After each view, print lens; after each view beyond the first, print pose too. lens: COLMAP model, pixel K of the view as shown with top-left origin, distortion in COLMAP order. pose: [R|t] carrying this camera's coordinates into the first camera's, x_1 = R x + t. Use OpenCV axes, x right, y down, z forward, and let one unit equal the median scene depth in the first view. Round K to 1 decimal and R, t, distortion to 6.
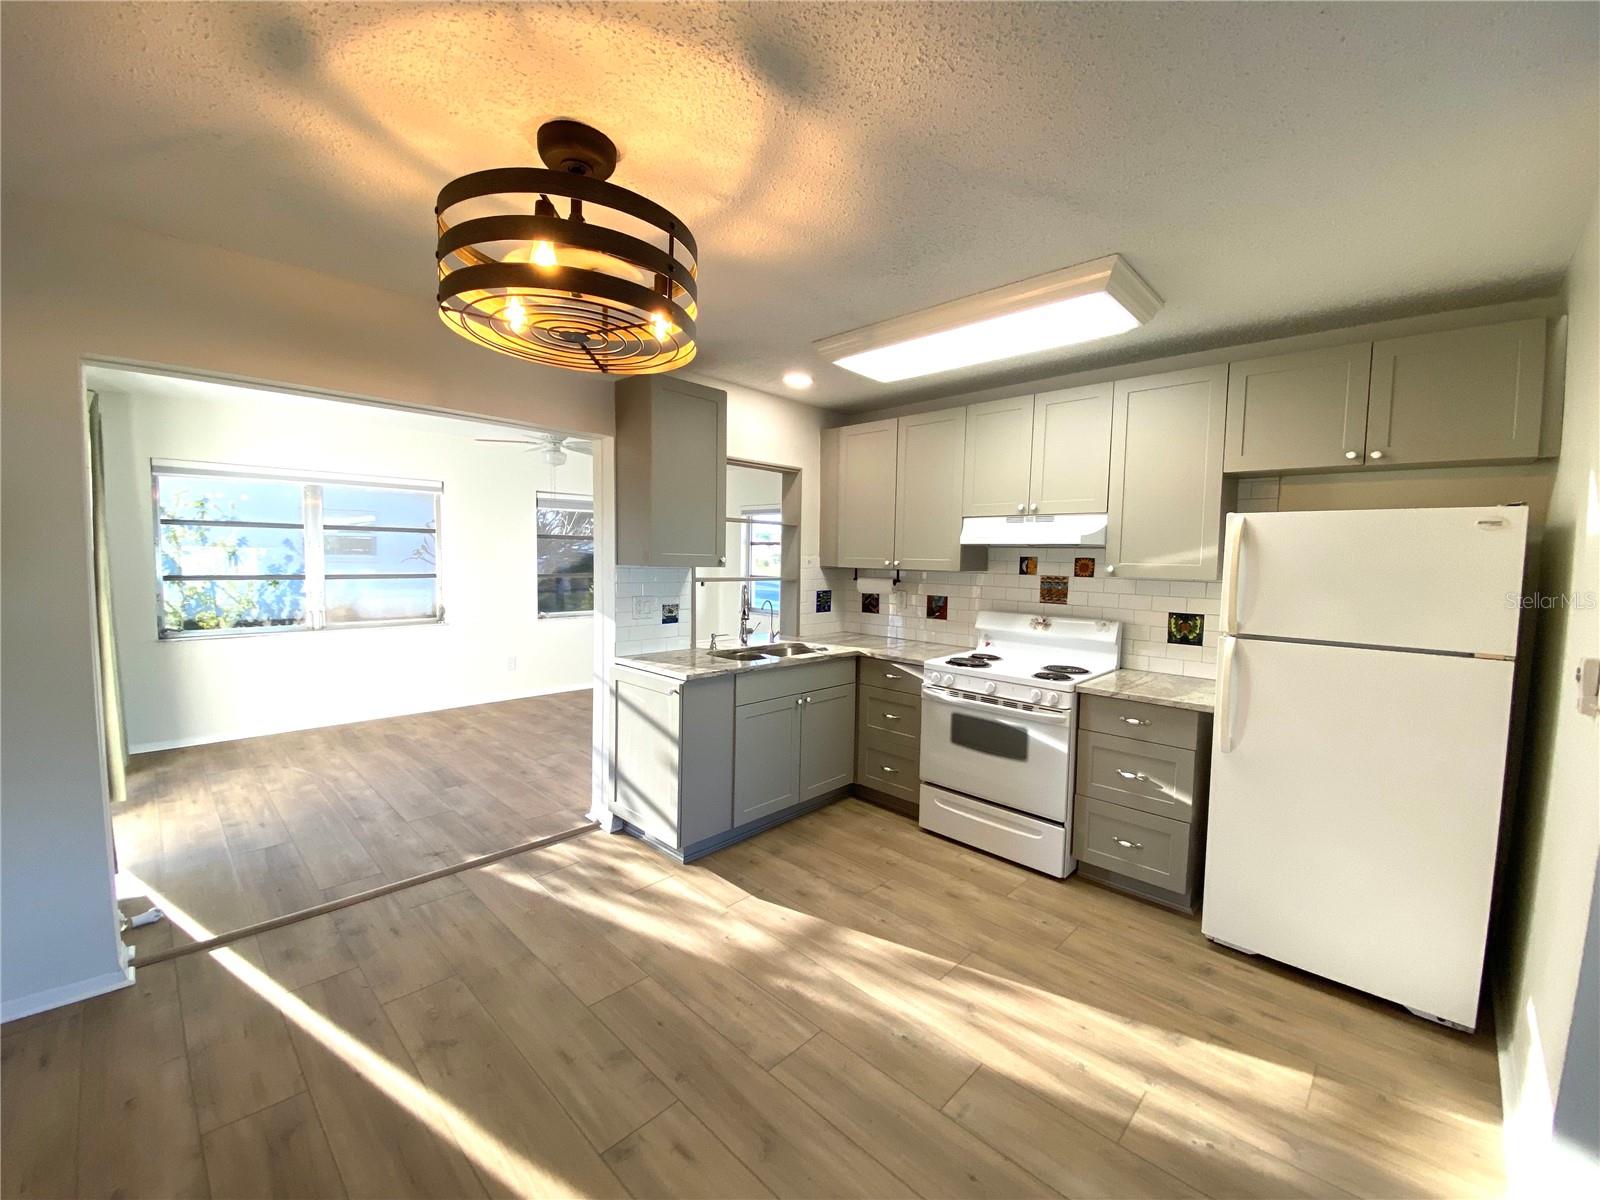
lens RADIAL K [[646.6, 0, 803.0], [0, 646.6, 596.8], [0, 0, 1]] dist [0.031962, -0.026544]
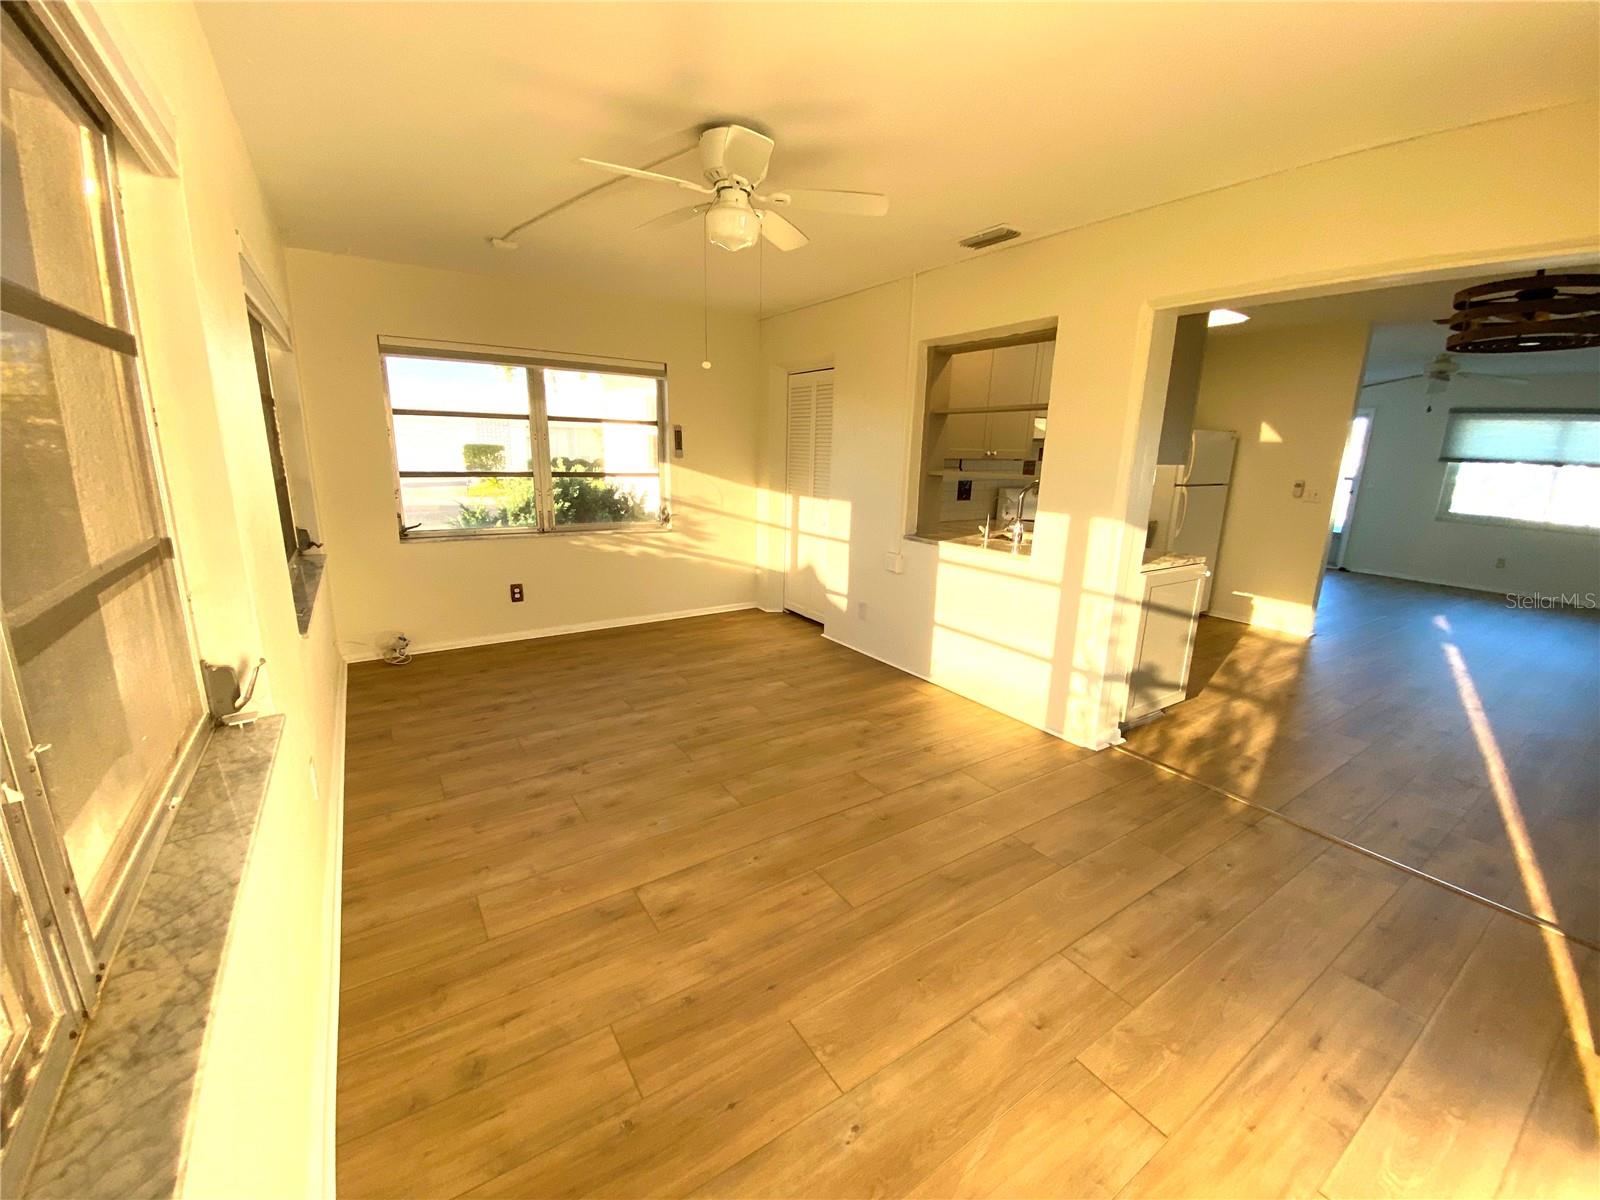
lens RADIAL K [[646.6, 0, 803.0], [0, 646.6, 596.8], [0, 0, 1]] dist [0.031962, -0.026544]
pose [[0.204797, -0.231204, 0.951106, -1.290315], [0.042689, 0.972887, 0.227306, -0.096452], [-0.977873, -0.005950, 0.209114, 1.275861]]
